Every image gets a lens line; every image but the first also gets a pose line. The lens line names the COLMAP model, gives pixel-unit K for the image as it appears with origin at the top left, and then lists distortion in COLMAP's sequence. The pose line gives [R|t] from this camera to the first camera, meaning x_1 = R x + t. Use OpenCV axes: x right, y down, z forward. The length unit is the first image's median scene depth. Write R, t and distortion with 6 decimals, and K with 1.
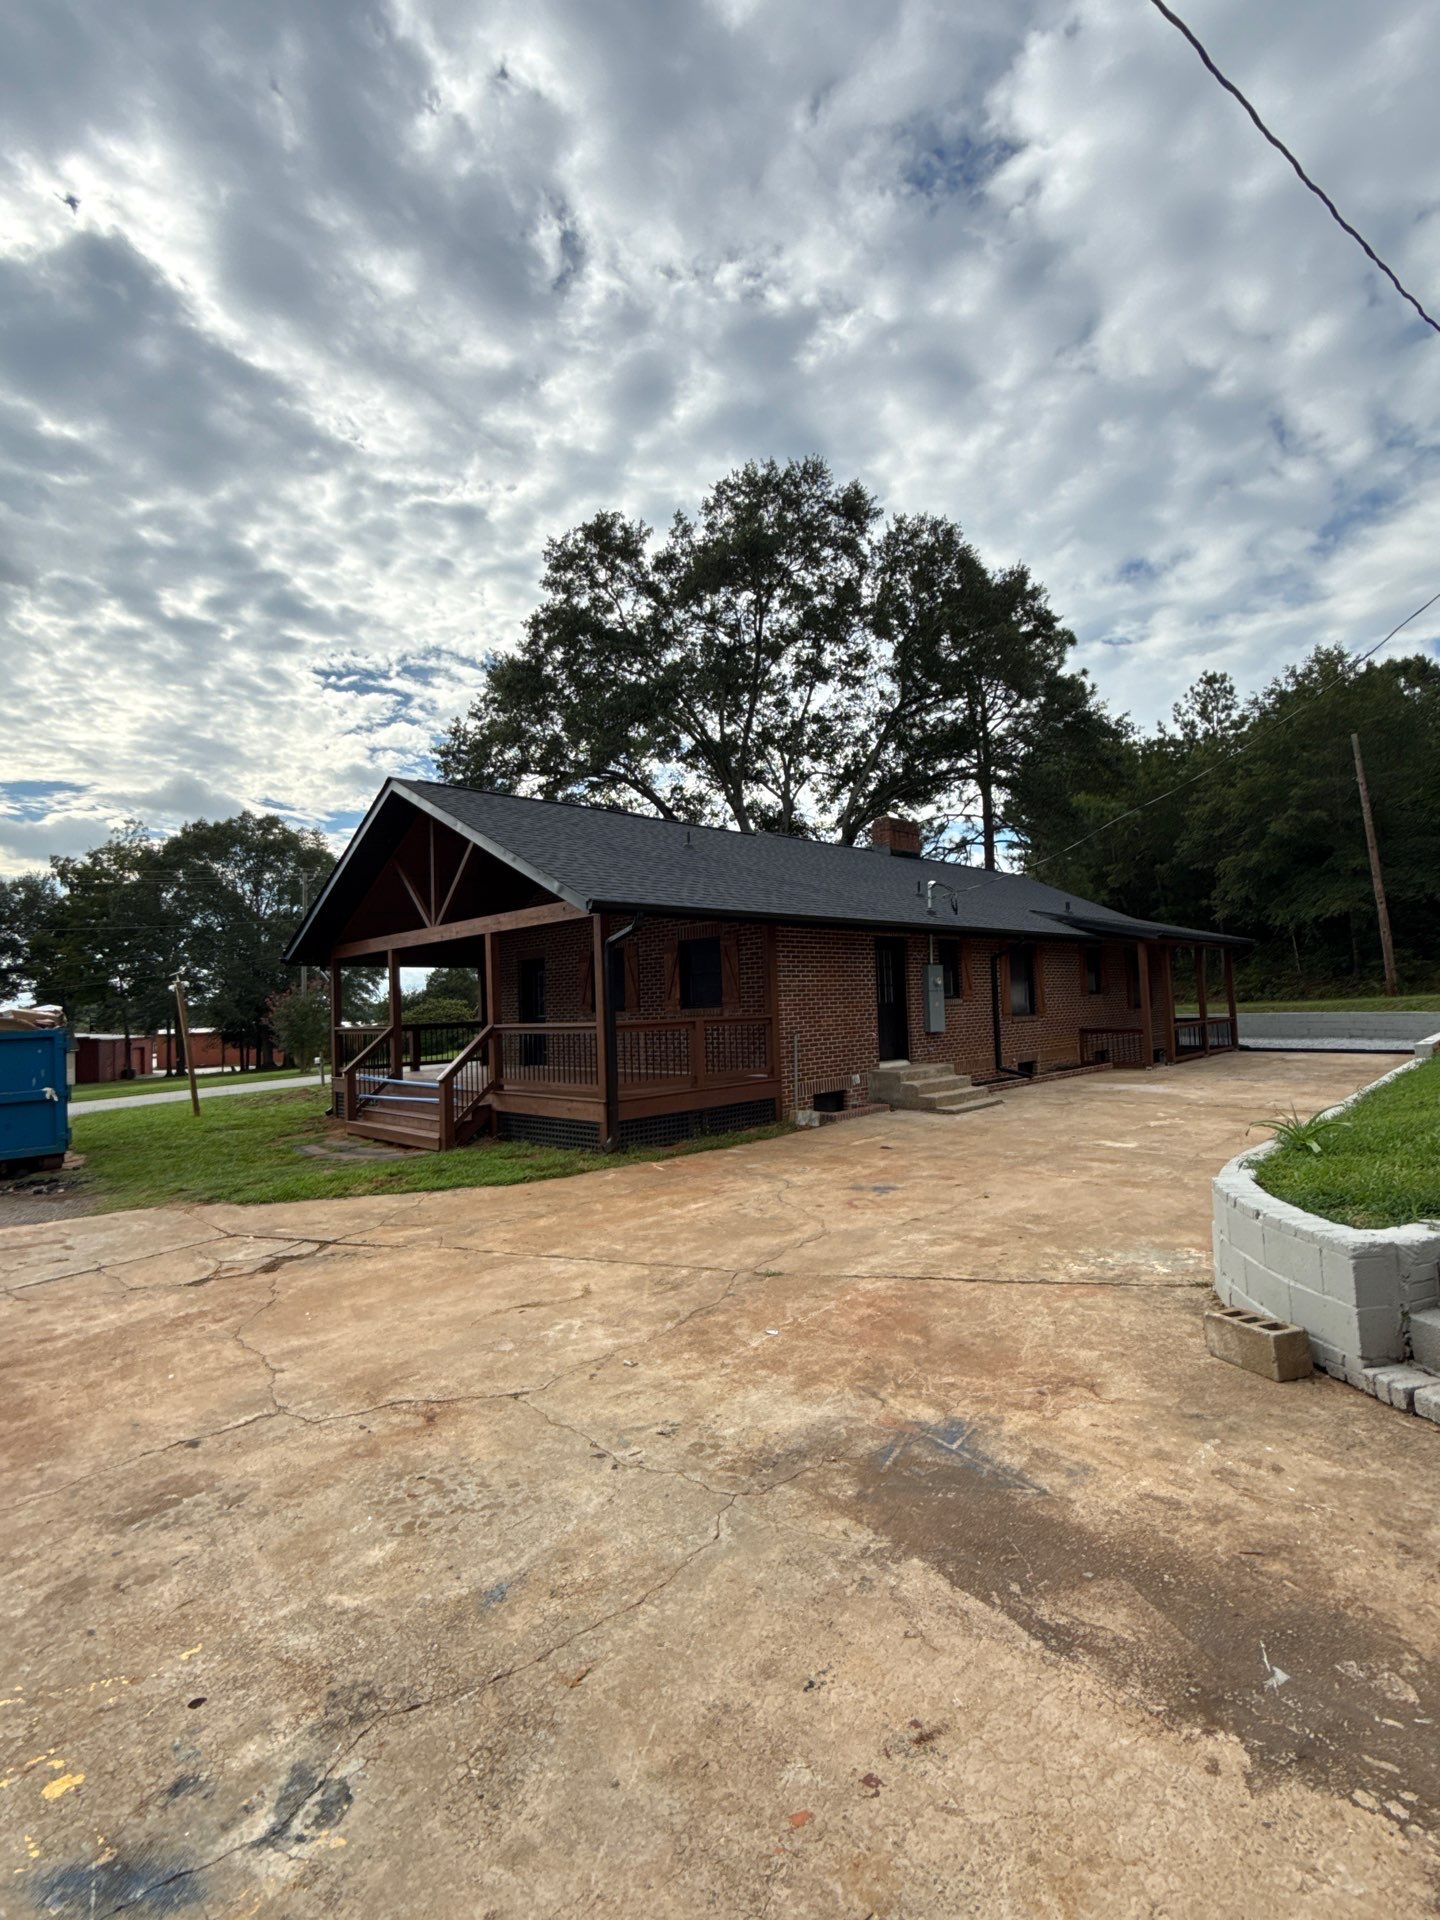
lens RADIAL K [[841.9, 0, 720.0], [0, 841.9, 960.0], [0, 0, 1]] dist [0.004690, -0.000899]
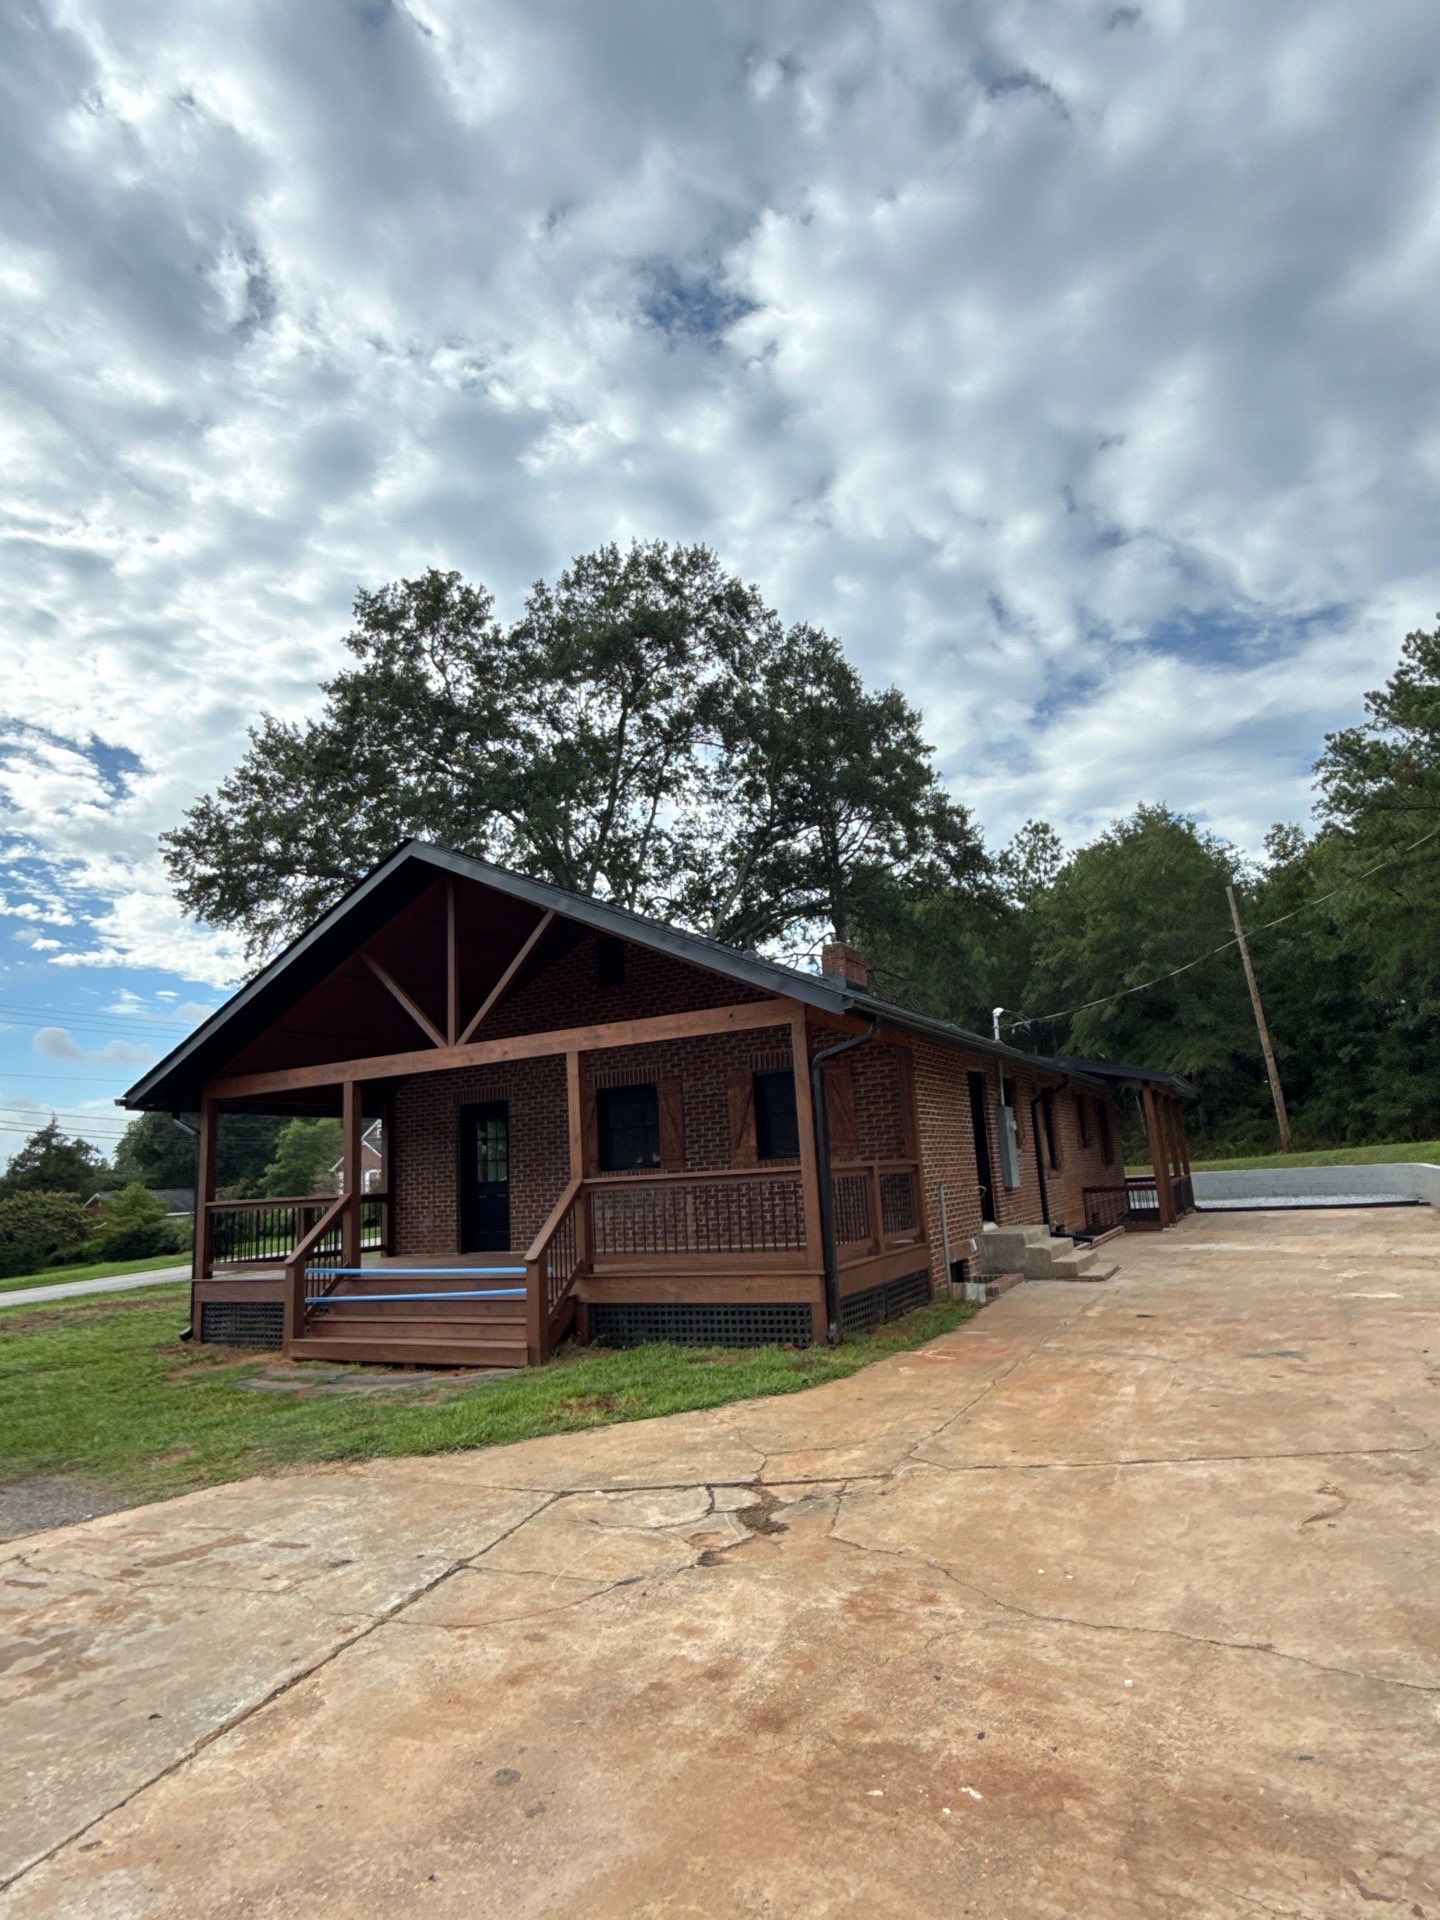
lens RADIAL K [[1024.3, 0, 720.0], [0, 1024.3, 960.0], [0, 0, 1]] dist [-0.000034, 0.001943]
pose [[0.956637, 0.039793, 0.288551, -0.109636], [0.010302, 0.985383, -0.170044, 0.011522], [-0.291100, 0.165643, 0.942244, 0.032156]]
